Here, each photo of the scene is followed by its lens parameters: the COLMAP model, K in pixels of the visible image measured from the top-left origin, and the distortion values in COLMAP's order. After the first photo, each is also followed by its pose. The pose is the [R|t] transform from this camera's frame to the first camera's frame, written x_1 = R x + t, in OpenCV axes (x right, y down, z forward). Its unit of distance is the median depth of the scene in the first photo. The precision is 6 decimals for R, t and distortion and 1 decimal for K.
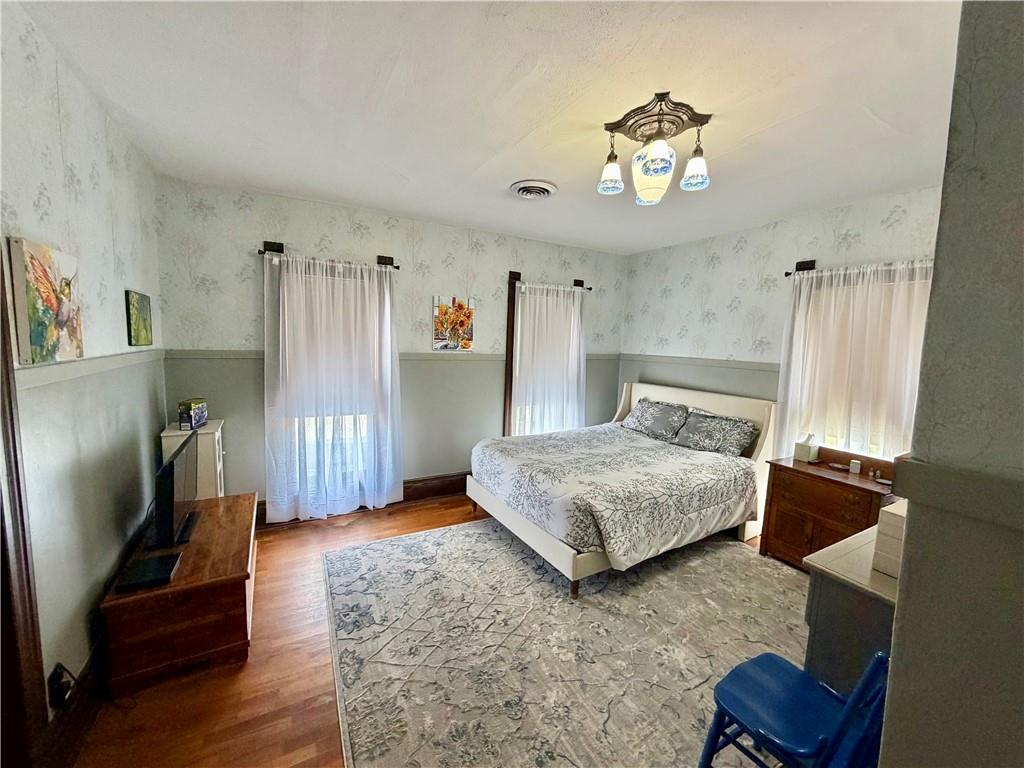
lens RADIAL K [[408.0, 0, 509.1], [0, 408.0, 381.6], [0, 0, 1]] dist [-0.000897, -0.000532]
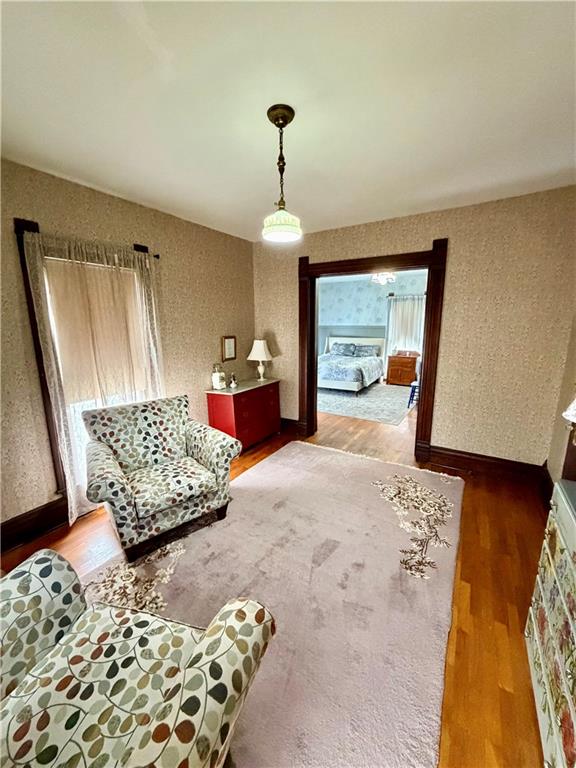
lens RADIAL K [[306.0, 0, 286.5], [0, 306.0, 379.1], [0, 0, 1]] dist [-0.000897, -0.000532]
pose [[0.874018, -0.129851, 0.468221, -1.205274], [0.086877, 0.989864, 0.112347, 0.032544], [-0.478063, -0.057516, 0.876440, -0.751993]]
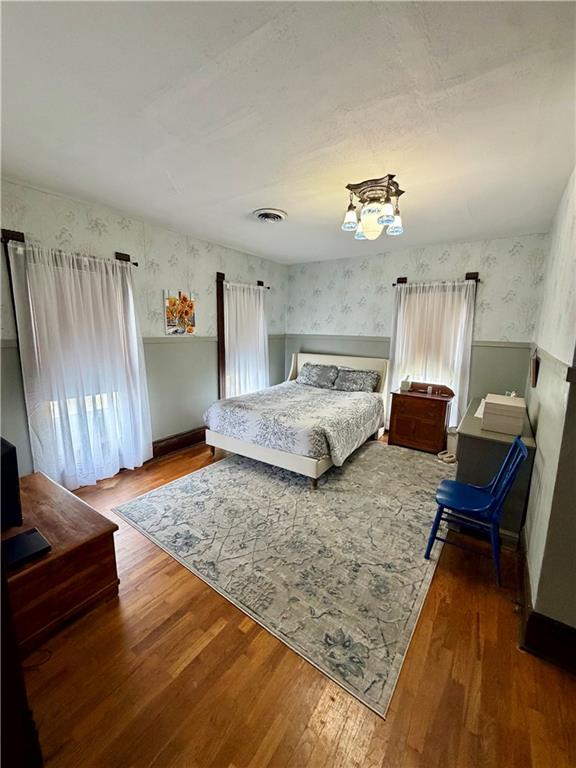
lens RADIAL K [[306.0, 0, 289.6], [0, 306.0, 382.5], [0, 0, 1]] dist [-0.000897, -0.000532]
pose [[0.898244, -0.094232, 0.429277, -0.315309], [0.057893, 0.993602, 0.096972, -0.002963], [-0.435668, -0.062252, 0.897952, -0.000304]]
